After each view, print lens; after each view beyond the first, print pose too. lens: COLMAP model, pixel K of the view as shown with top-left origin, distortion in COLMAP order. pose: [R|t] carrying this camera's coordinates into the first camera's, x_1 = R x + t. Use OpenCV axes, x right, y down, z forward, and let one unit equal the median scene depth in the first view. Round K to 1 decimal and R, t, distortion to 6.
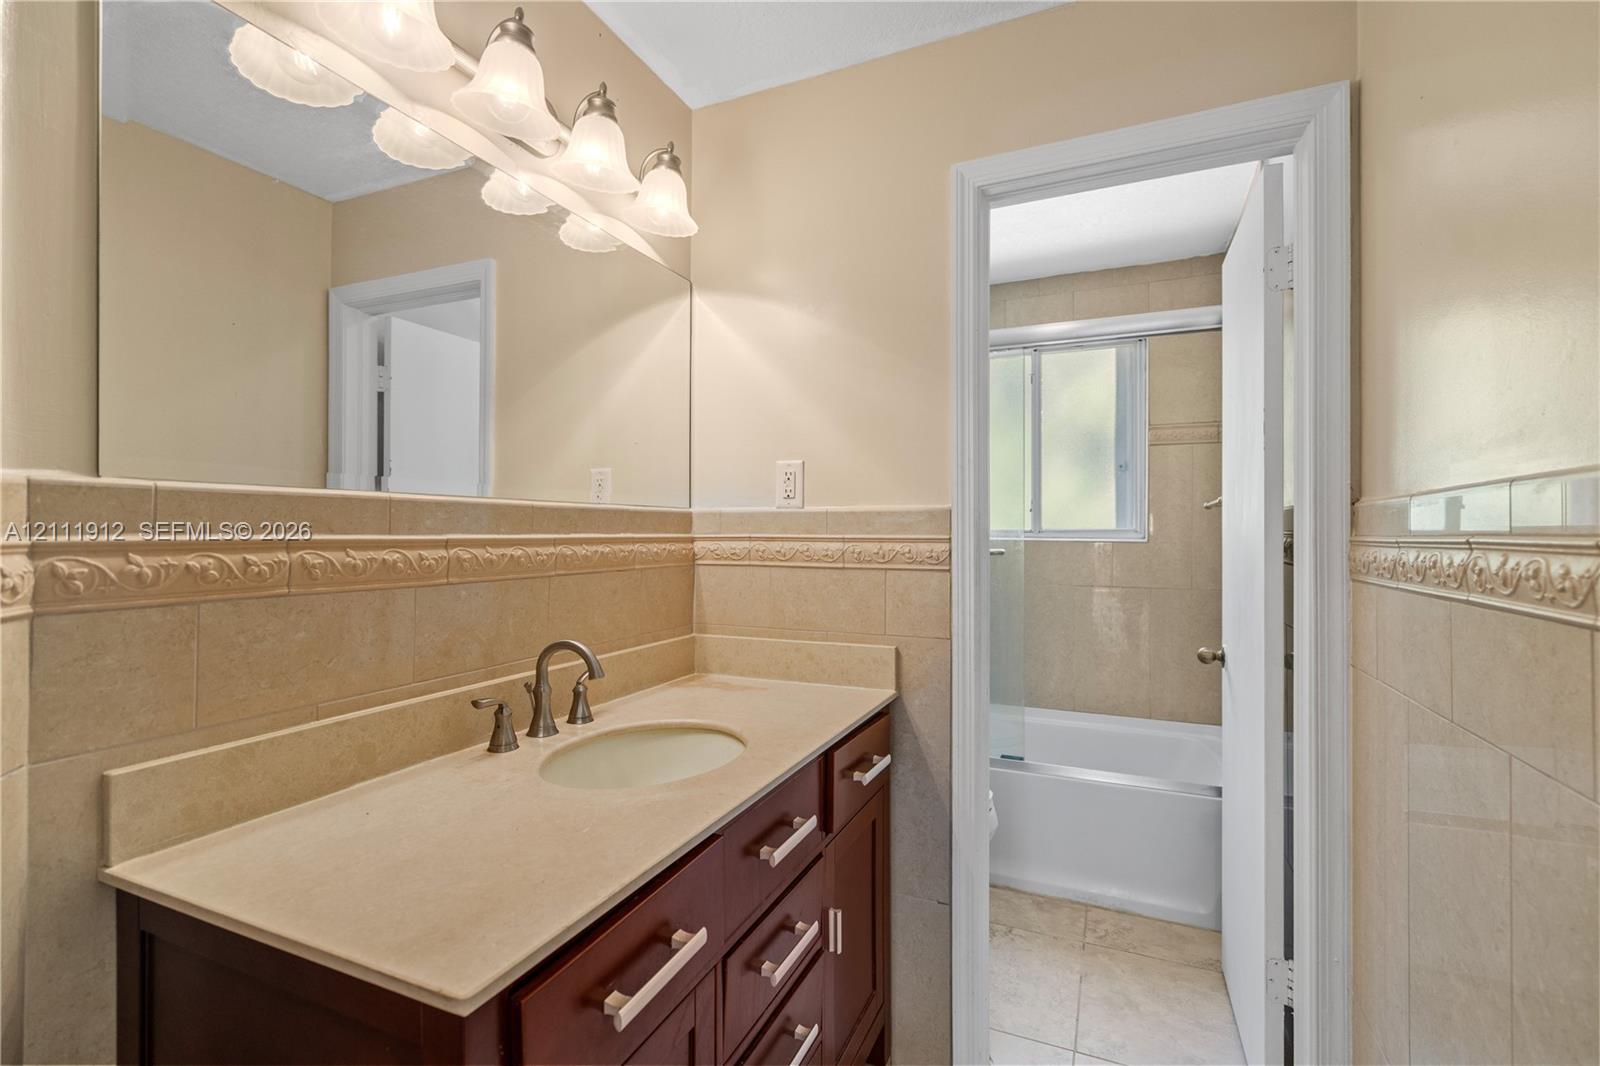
lens RADIAL K [[727.6, 0, 804.2], [0, 727.6, 533.7], [0, 0, 1]] dist [-0.003757, 0.001539]
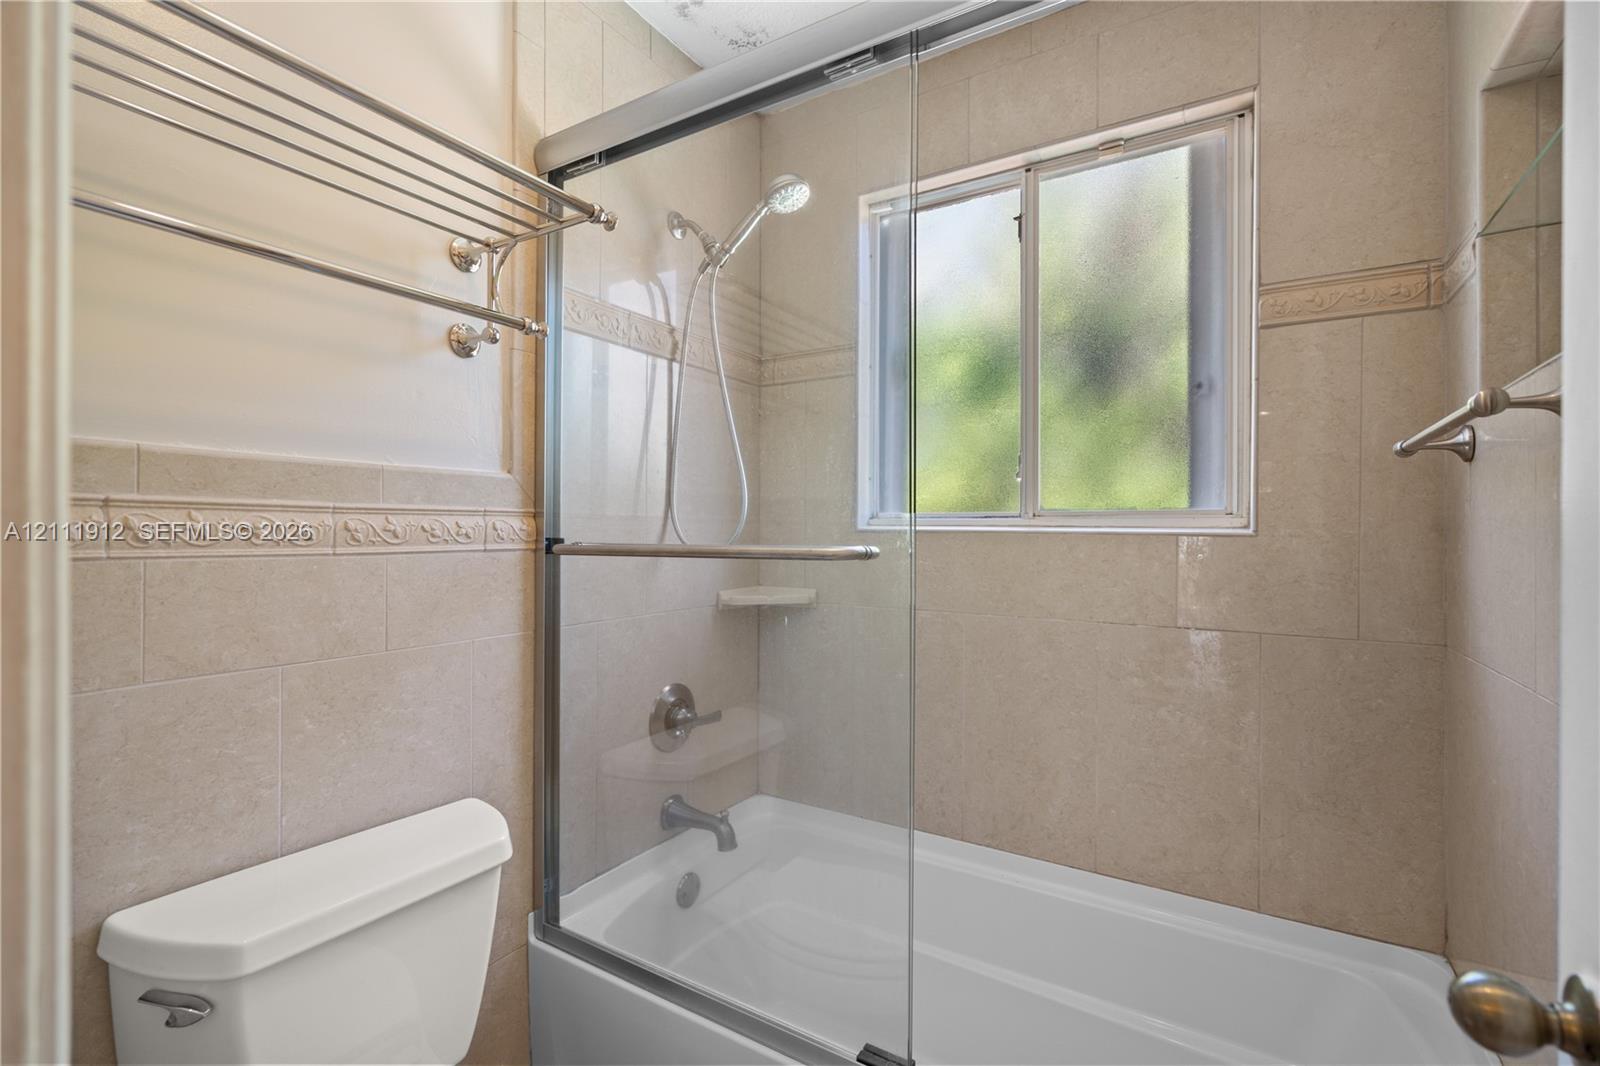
lens RADIAL K [[727.6, 0, 795.3], [0, 727.6, 531.0], [0, 0, 1]] dist [-0.003757, 0.001539]
pose [[0.992314, 0.004732, -0.123654, 0.237082], [-0.005127, 0.999983, -0.002878, 0.011993], [0.123639, 0.003490, 0.992321, 0.499852]]
